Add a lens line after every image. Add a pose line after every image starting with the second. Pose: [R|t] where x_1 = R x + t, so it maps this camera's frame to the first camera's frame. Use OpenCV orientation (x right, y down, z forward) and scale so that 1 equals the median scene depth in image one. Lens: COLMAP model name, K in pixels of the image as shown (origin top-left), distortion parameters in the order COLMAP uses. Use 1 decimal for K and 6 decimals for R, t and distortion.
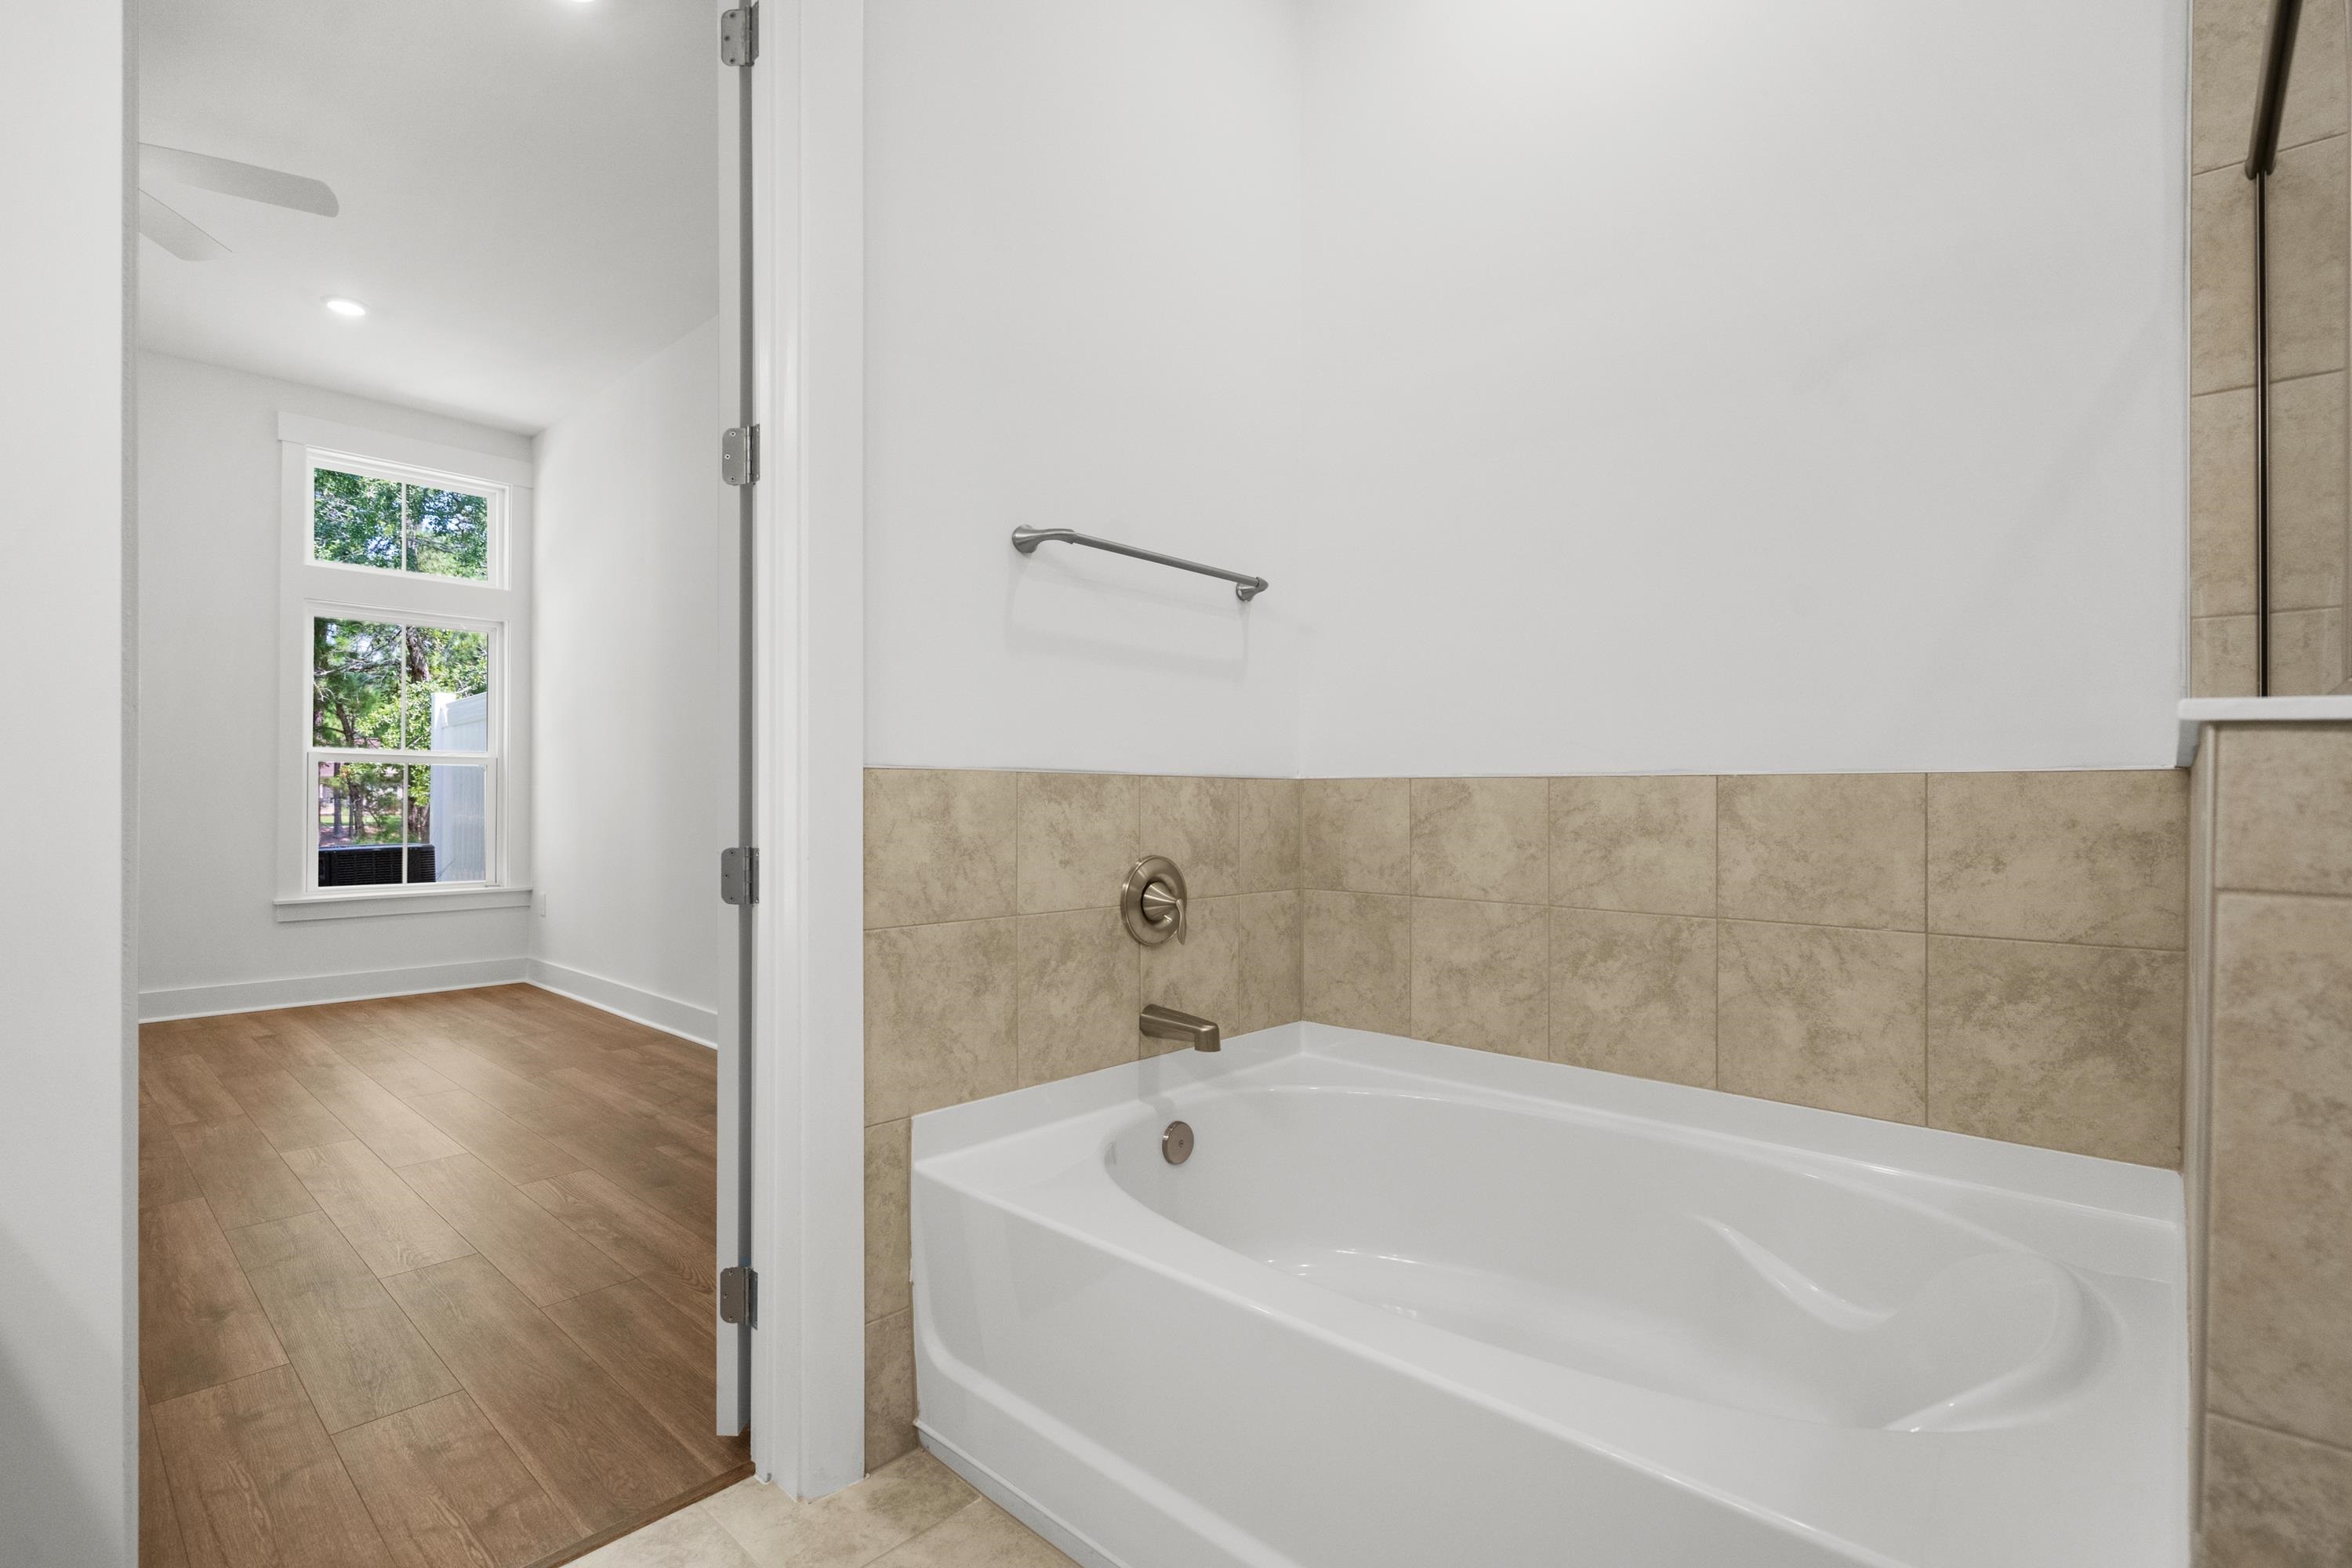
lens RADIAL K [[1089.5, 0, 1173.2], [0, 1089.5, 797.5], [0, 0, 1]] dist [-0.009089, 0.002615]
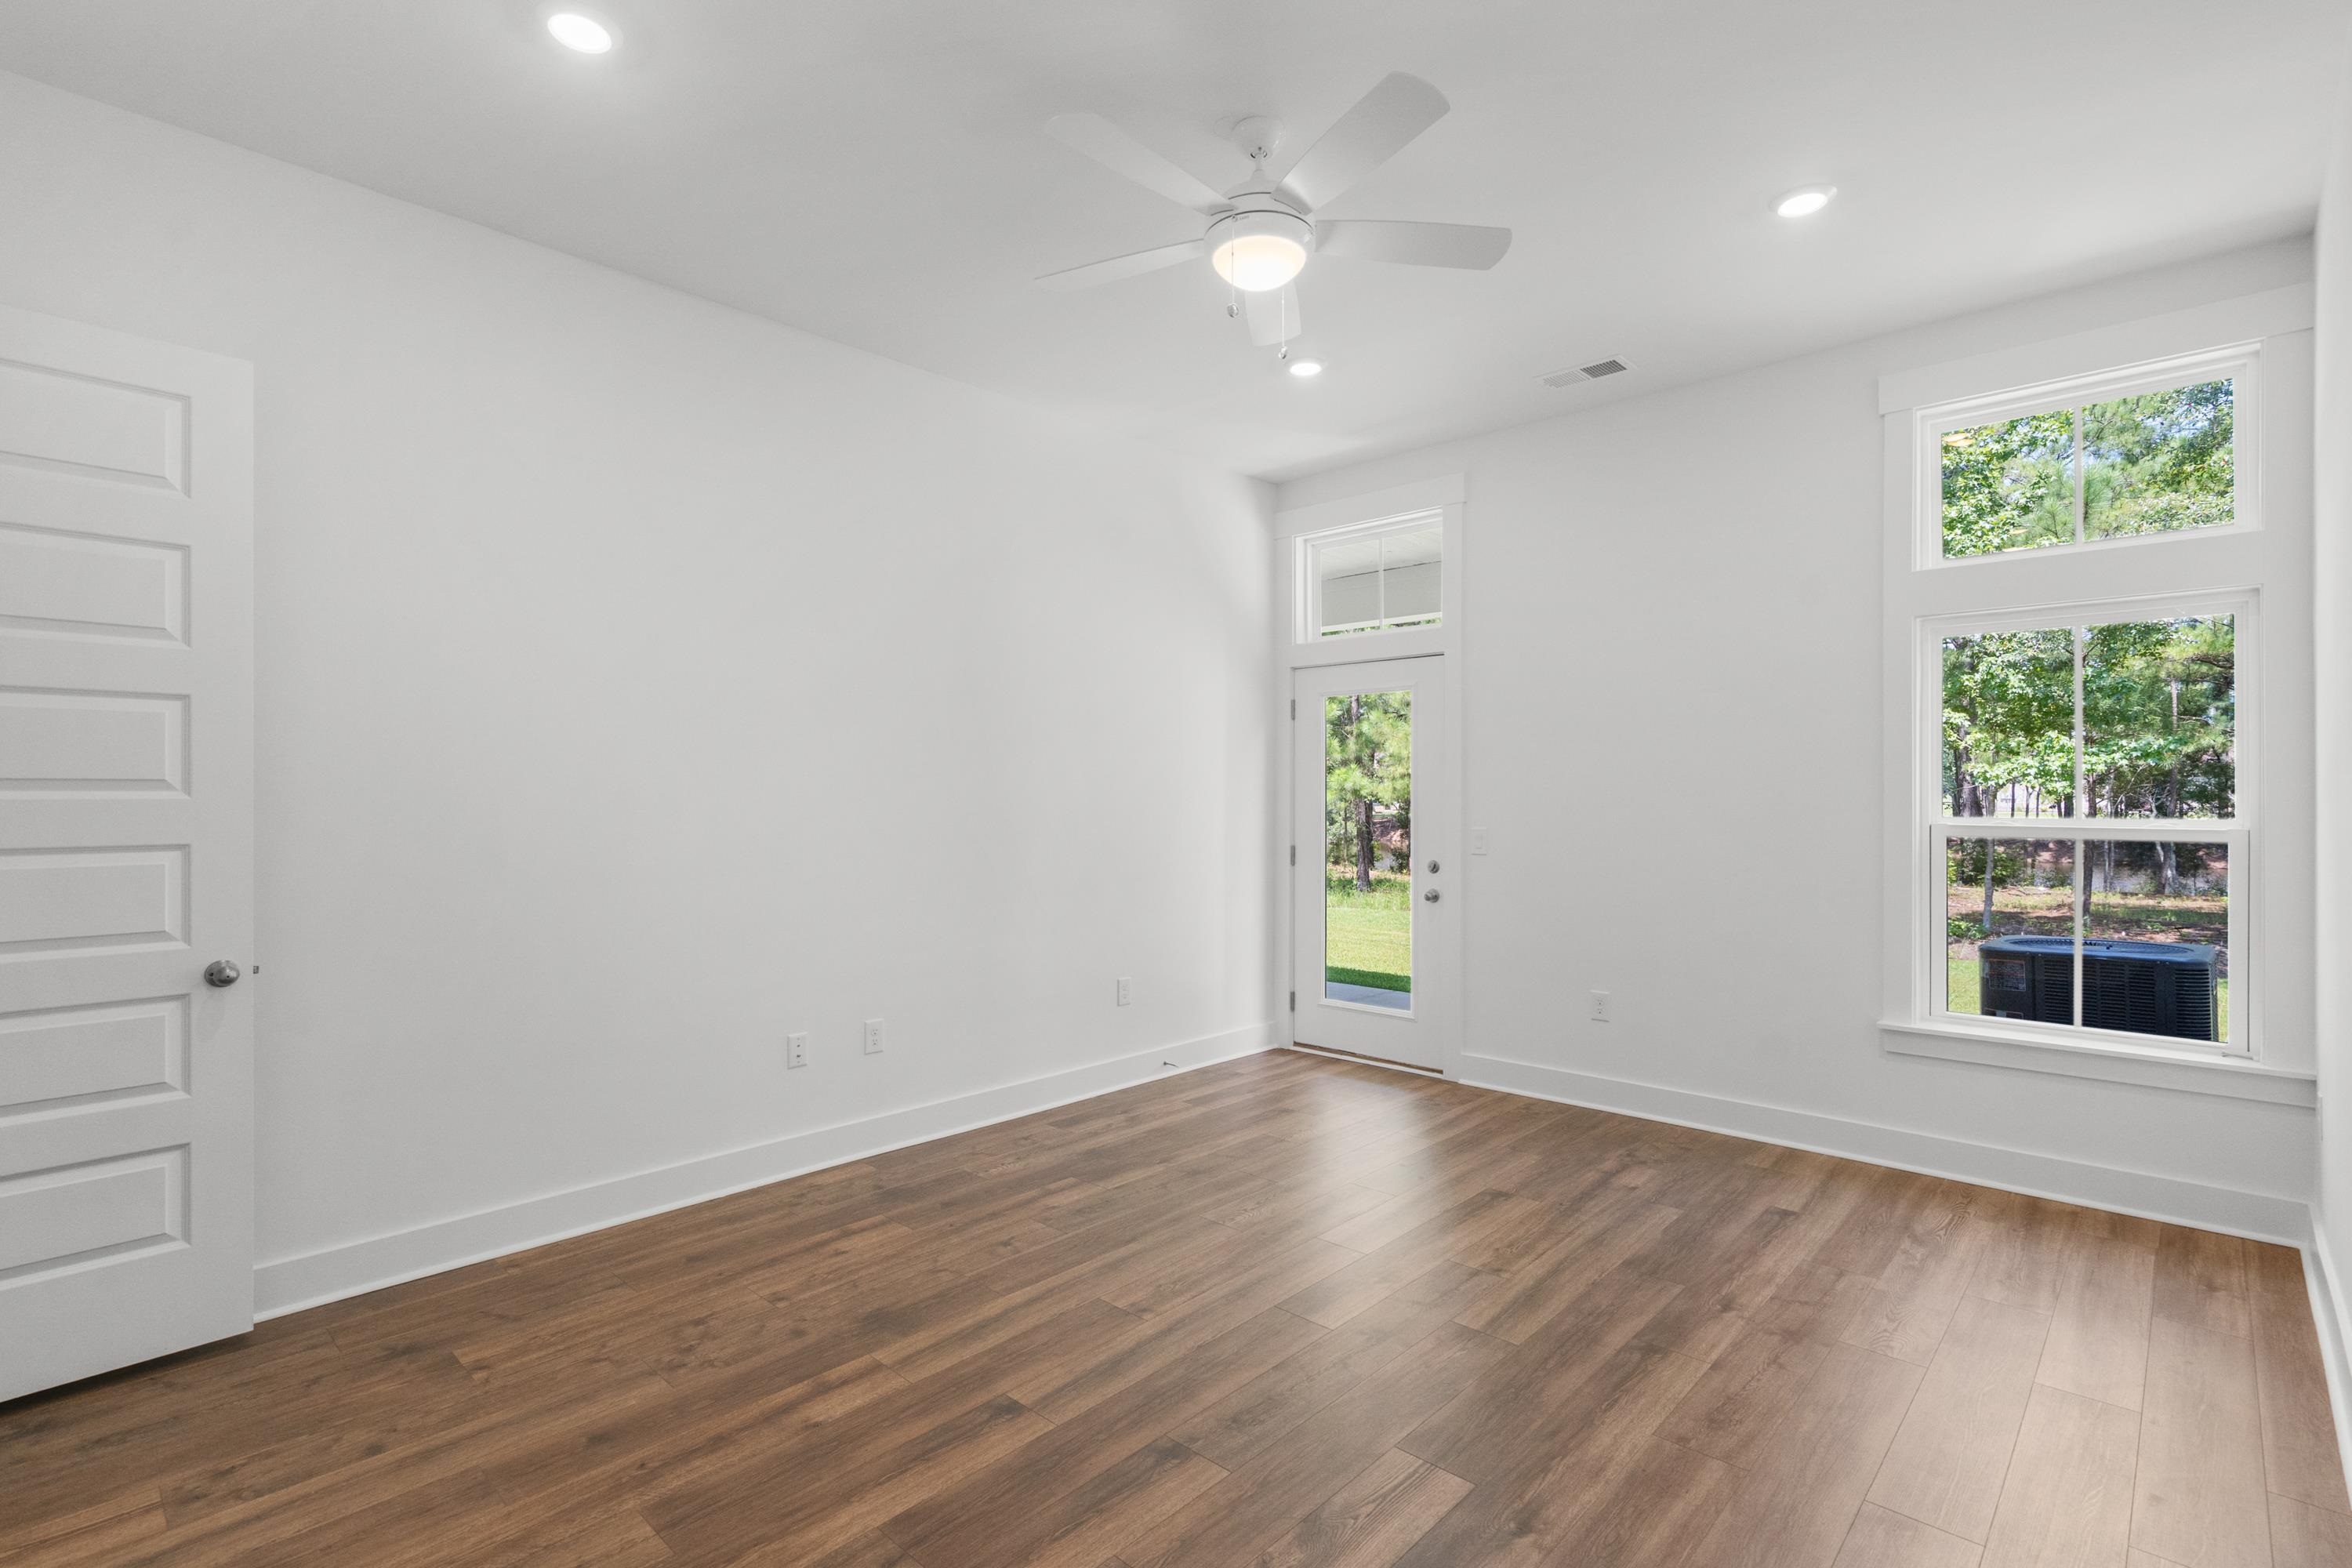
lens RADIAL K [[1089.5, 0, 1182.4], [0, 1089.5, 793.5], [0, 0, 1]] dist [-0.009089, 0.002615]
pose [[-0.025861, -0.014024, -0.999567, -0.047911], [-0.006698, 0.999882, -0.013855, -0.045921], [0.999643, 0.006337, -0.025952, 0.476754]]
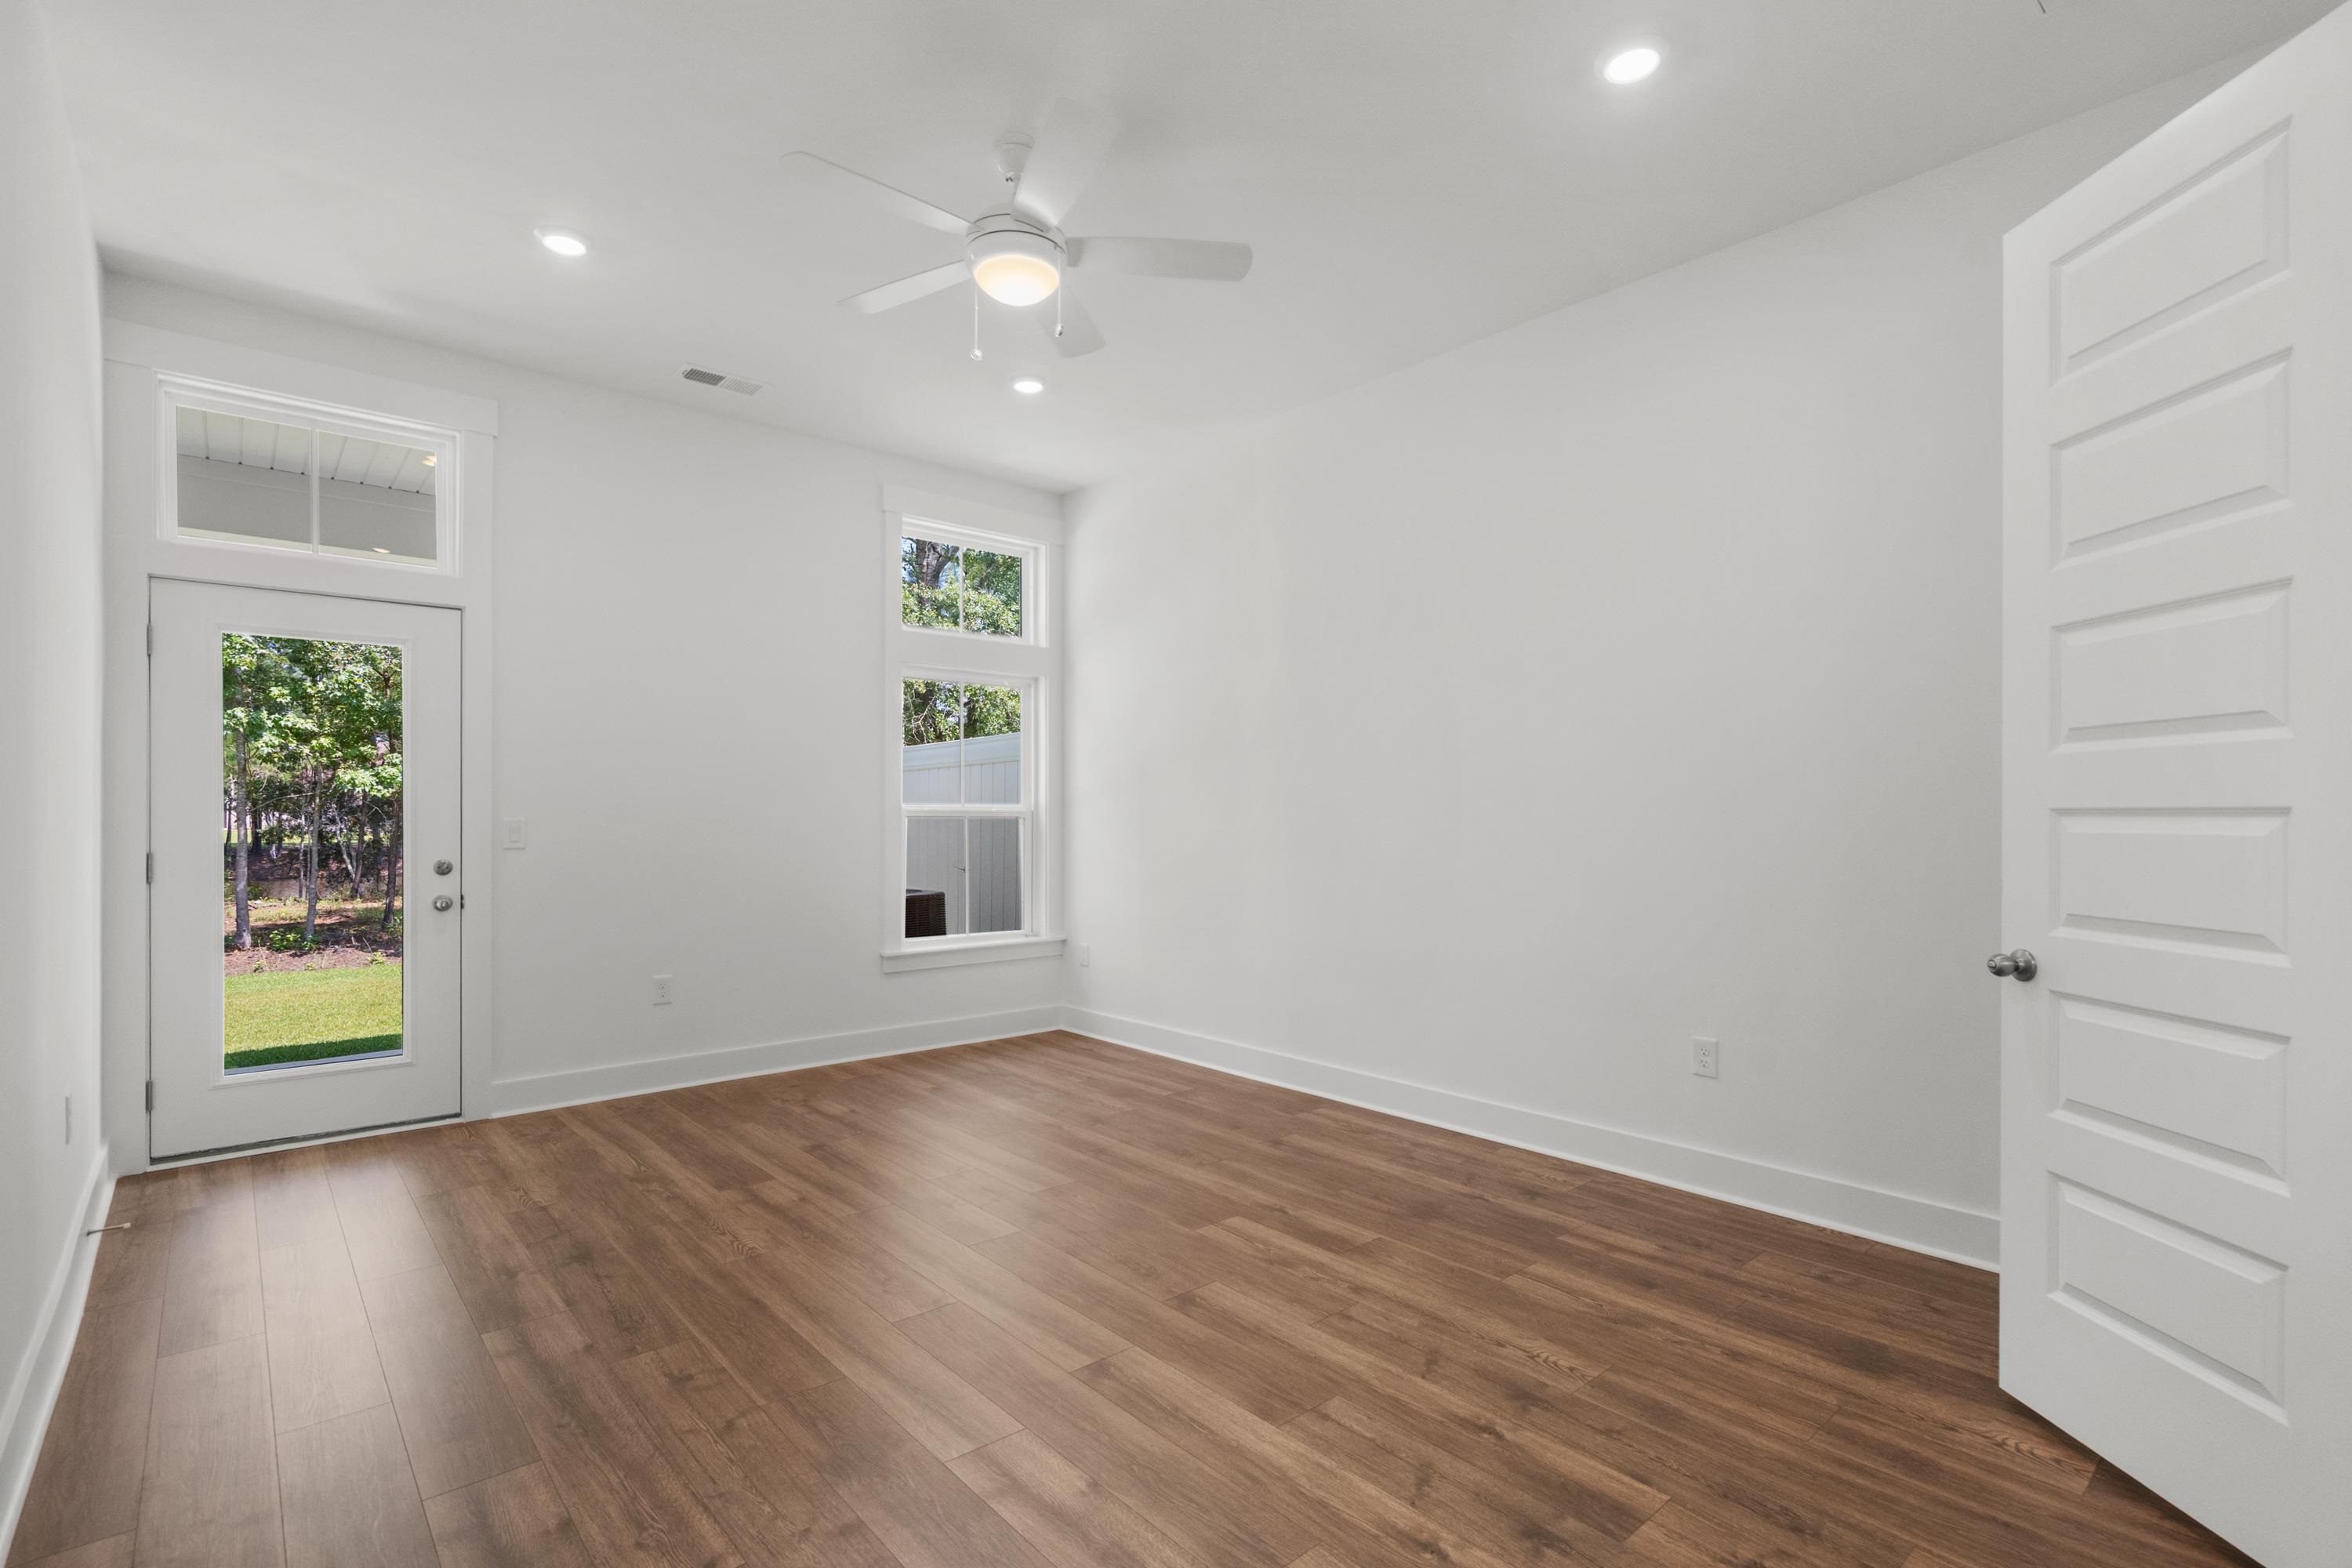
lens RADIAL K [[1089.5, 0, 1158.9], [0, 1089.5, 820.6], [0, 0, 1]] dist [-0.009089, 0.002615]
pose [[0.990789, -0.009121, -0.135107, -0.378935], [0.009057, 0.999958, -0.001086, -0.025734], [0.135111, -0.000148, 0.990830, -0.000937]]
